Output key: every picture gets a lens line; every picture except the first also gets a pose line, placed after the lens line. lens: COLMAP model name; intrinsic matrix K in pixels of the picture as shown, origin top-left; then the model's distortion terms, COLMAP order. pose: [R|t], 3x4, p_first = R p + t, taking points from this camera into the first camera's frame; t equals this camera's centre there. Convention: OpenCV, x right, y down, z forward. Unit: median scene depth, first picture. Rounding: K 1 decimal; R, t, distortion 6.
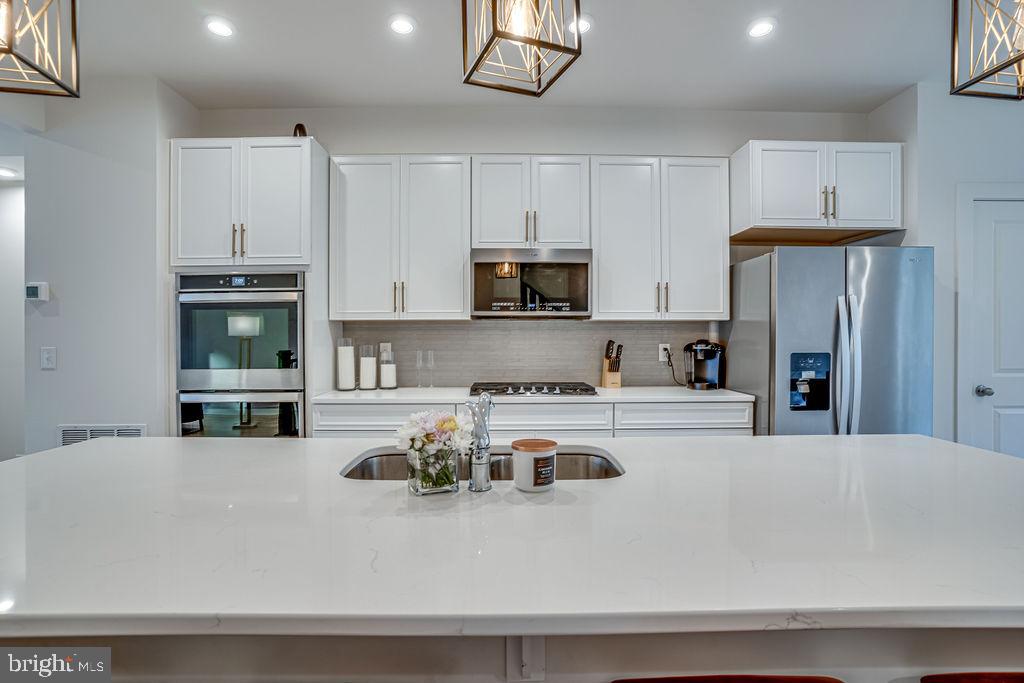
lens RADIAL K [[520.3, 0, 508.6], [0, 520.3, 332.6], [0, 0, 1]] dist [-0.075260, 0.043586]
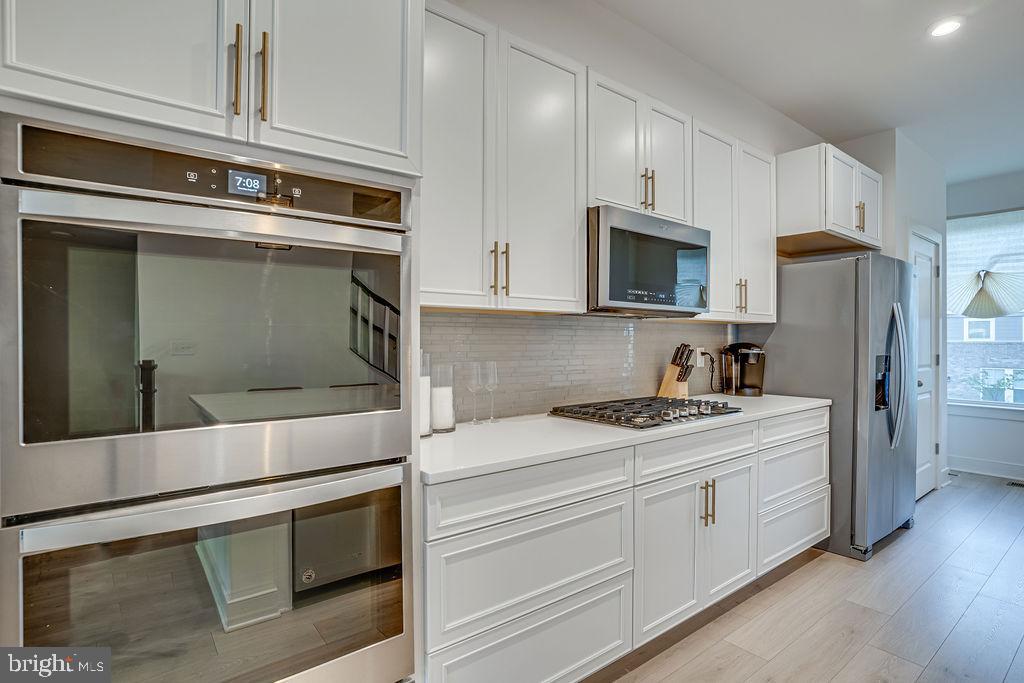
lens RADIAL K [[509.2, 0, 516.6], [0, 509.2, 336.3], [0, 0, 1]] dist [-0.075528, 0.039832]
pose [[0.802396, 0.008595, 0.596730, -0.542744], [-0.009306, 0.999955, -0.001890, 0.007118], [-0.596719, -0.004037, 0.802440, 0.552936]]
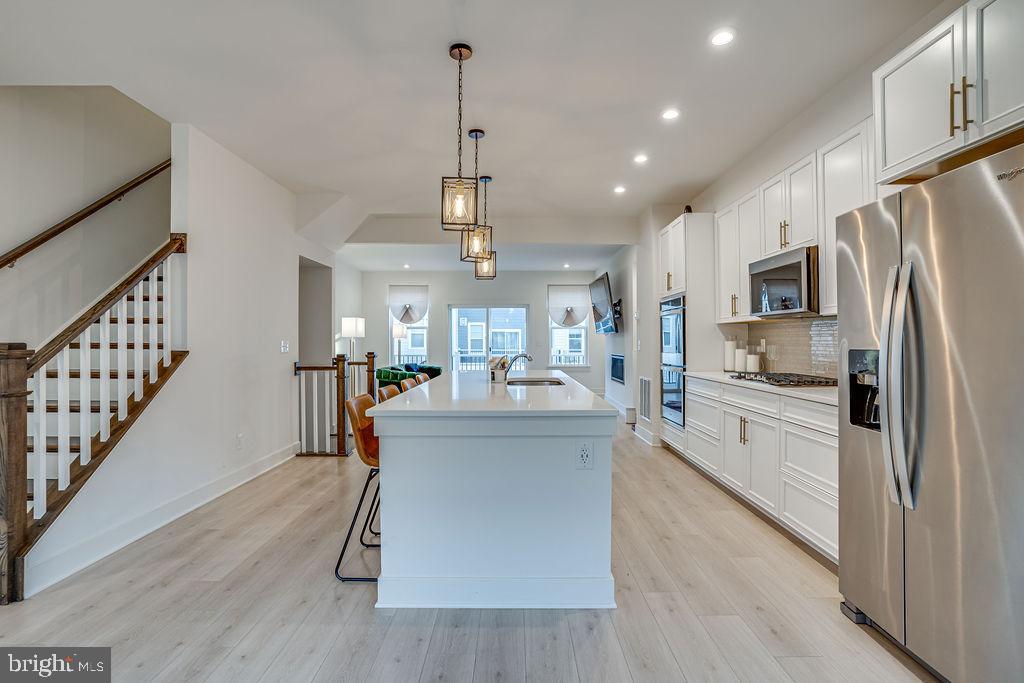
lens RADIAL K [[509.2, 0, 516.6], [0, 509.2, 336.3], [0, 0, 1]] dist [-0.075528, 0.039832]
pose [[-0.010736, -0.005753, -0.999926, 1.150923], [0.007447, 0.999955, -0.005833, 0.017663], [0.999915, -0.007509, -0.010692, 0.443495]]
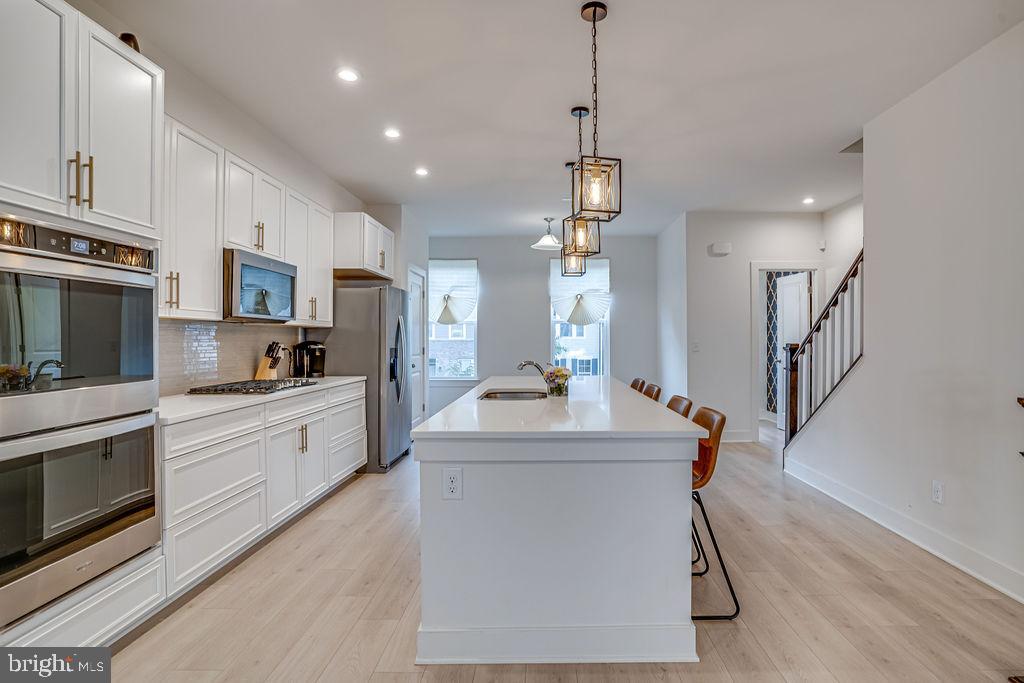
lens RADIAL K [[524.5, 0, 535.0], [0, 524.5, 338.2], [0, 0, 1]] dist [-0.108028, 0.046420]
pose [[0.031739, 0.003172, 0.999491, -1.022321], [-0.004797, 0.999984, -0.003021, 0.008613], [-0.999485, -0.004698, 0.031754, 0.401859]]
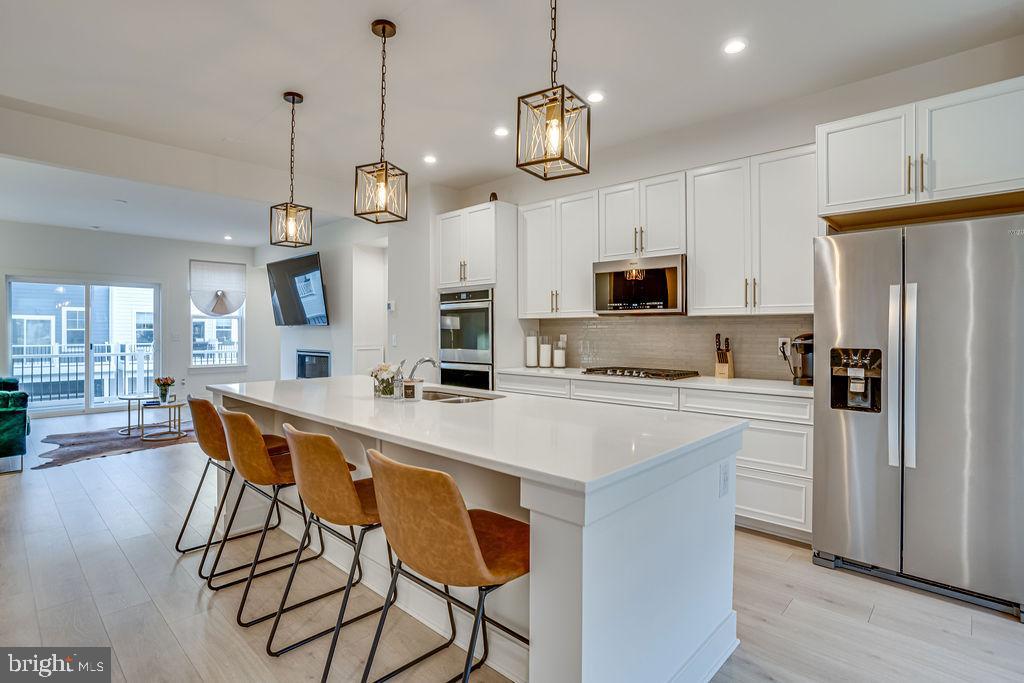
lens RADIAL K [[509.2, 0, 516.6], [0, 509.2, 336.3], [0, 0, 1]] dist [-0.075528, 0.039832]
pose [[0.723105, 0.010545, -0.690658, 0.674879], [0.001577, 0.999856, 0.016917, 0.001352], [0.690737, -0.013322, 0.722984, -0.063604]]
